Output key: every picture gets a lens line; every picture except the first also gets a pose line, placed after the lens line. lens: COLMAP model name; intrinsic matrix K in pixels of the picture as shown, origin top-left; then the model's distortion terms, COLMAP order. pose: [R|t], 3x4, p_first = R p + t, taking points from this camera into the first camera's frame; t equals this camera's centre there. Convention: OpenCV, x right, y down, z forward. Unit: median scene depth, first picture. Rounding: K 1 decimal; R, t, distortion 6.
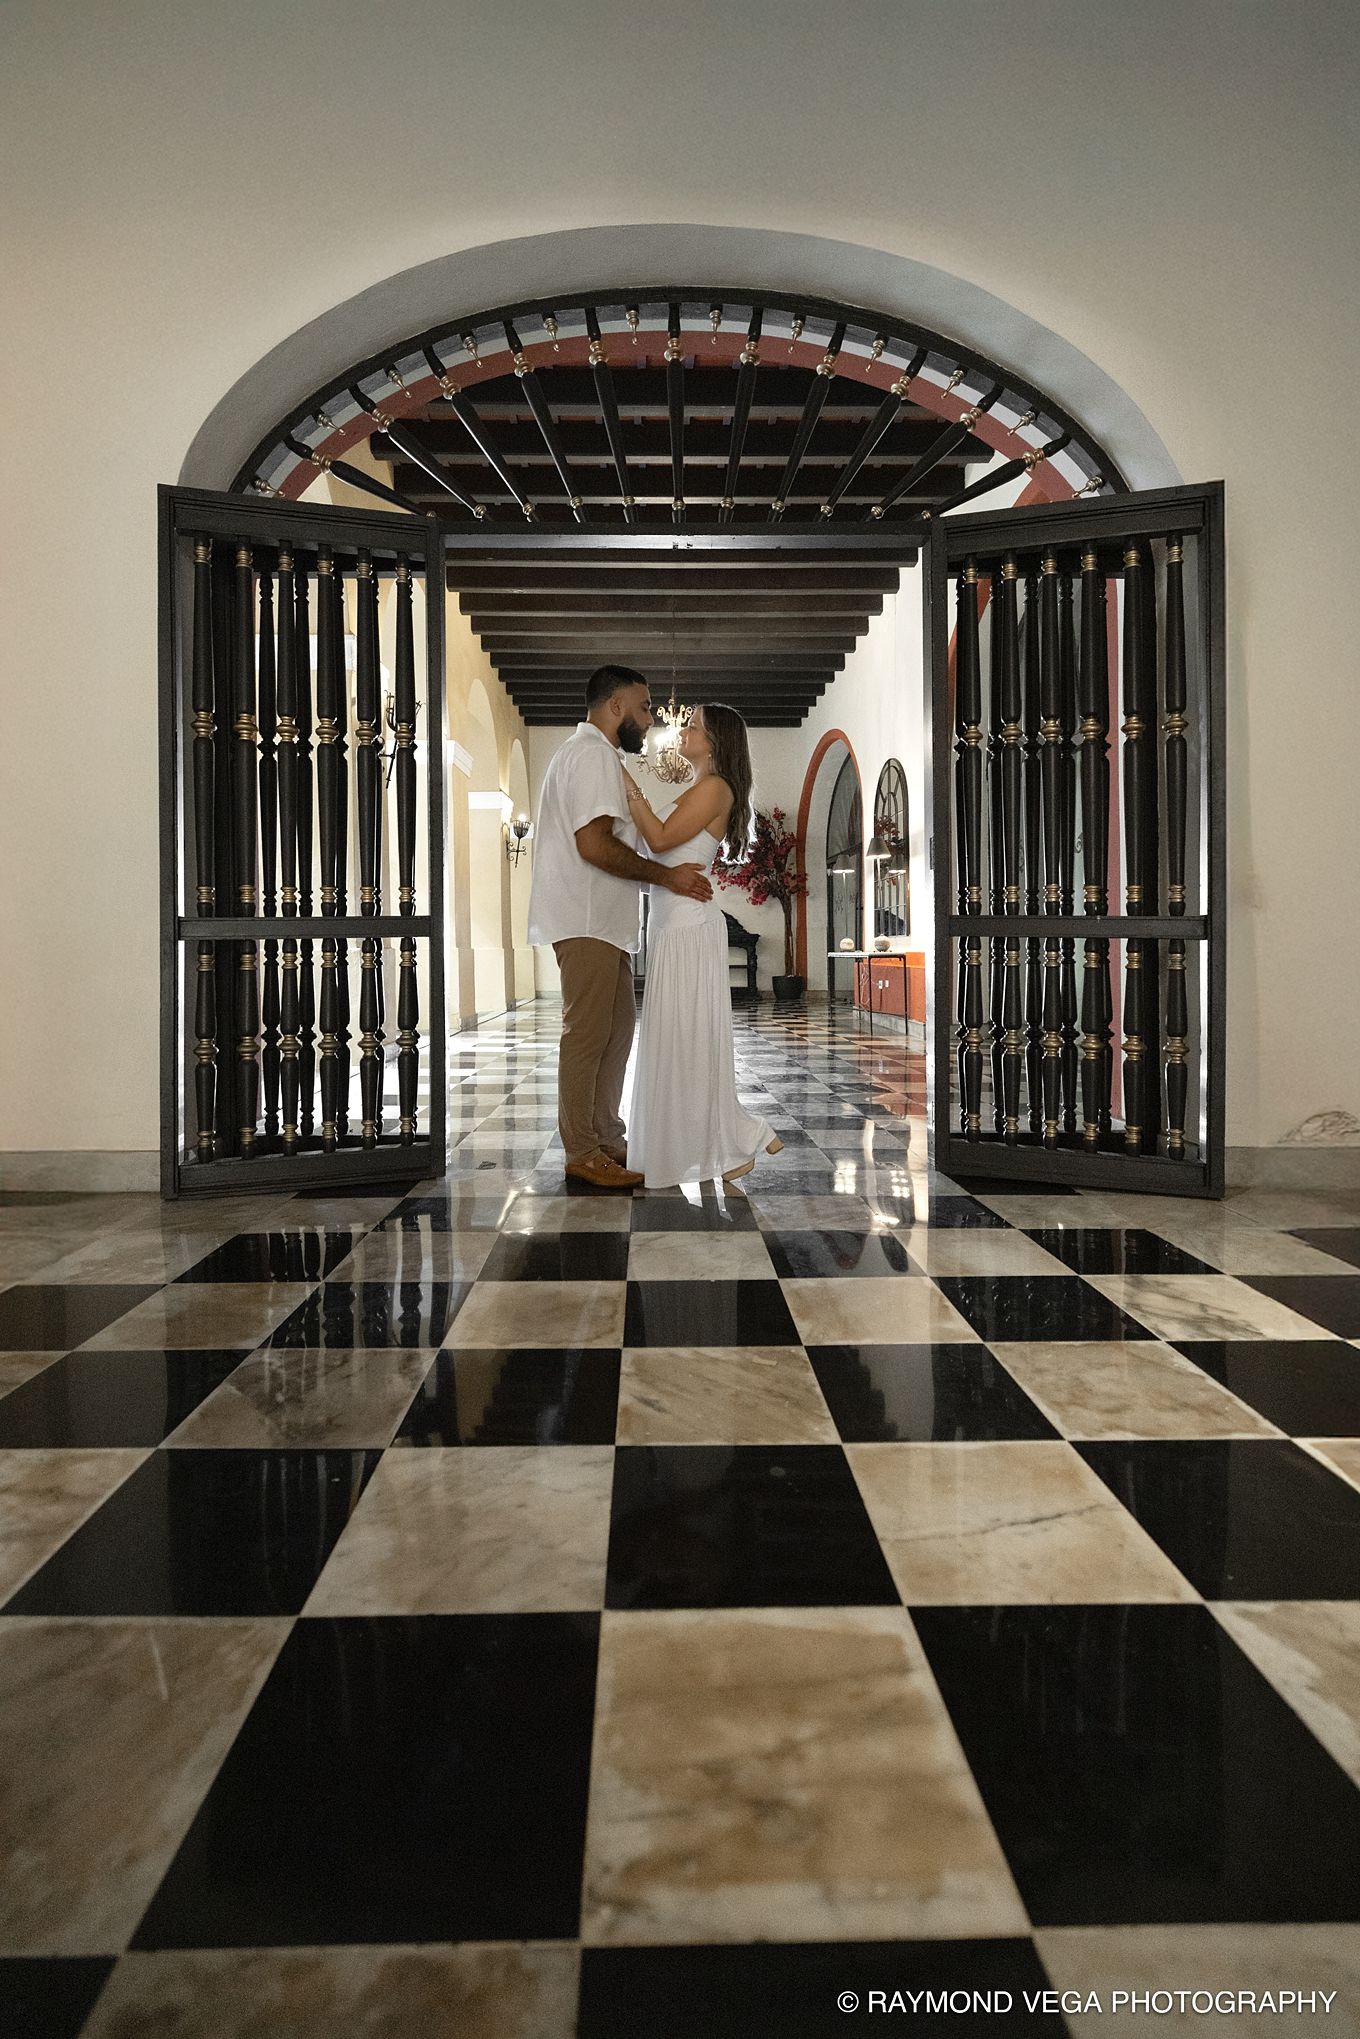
lens RADIAL K [[977.9, 0, 680.0], [0, 977.9, 1019.5], [0, 0, 1]] dist [0.000315, 0.000145]
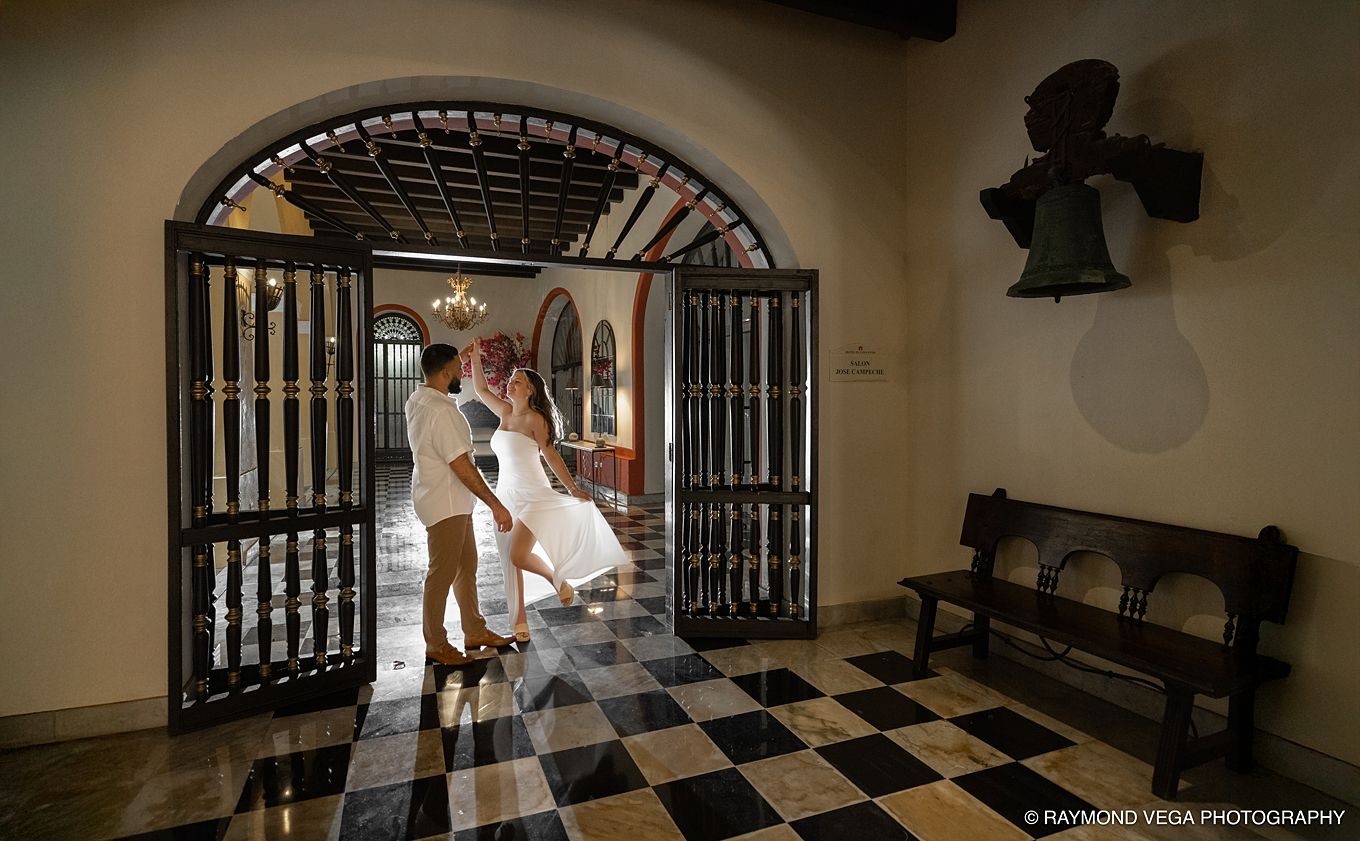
lens RADIAL K [[708.2, 0, 680.0], [0, 708.2, 420.5], [0, 0, 1]] dist [-0.005533, -0.000365]
pose [[0.922828, -0.001349, 0.385211, -0.234917], [-0.002786, 0.999944, 0.010177, -0.263118], [-0.385203, -0.010465, 0.922772, -0.188520]]
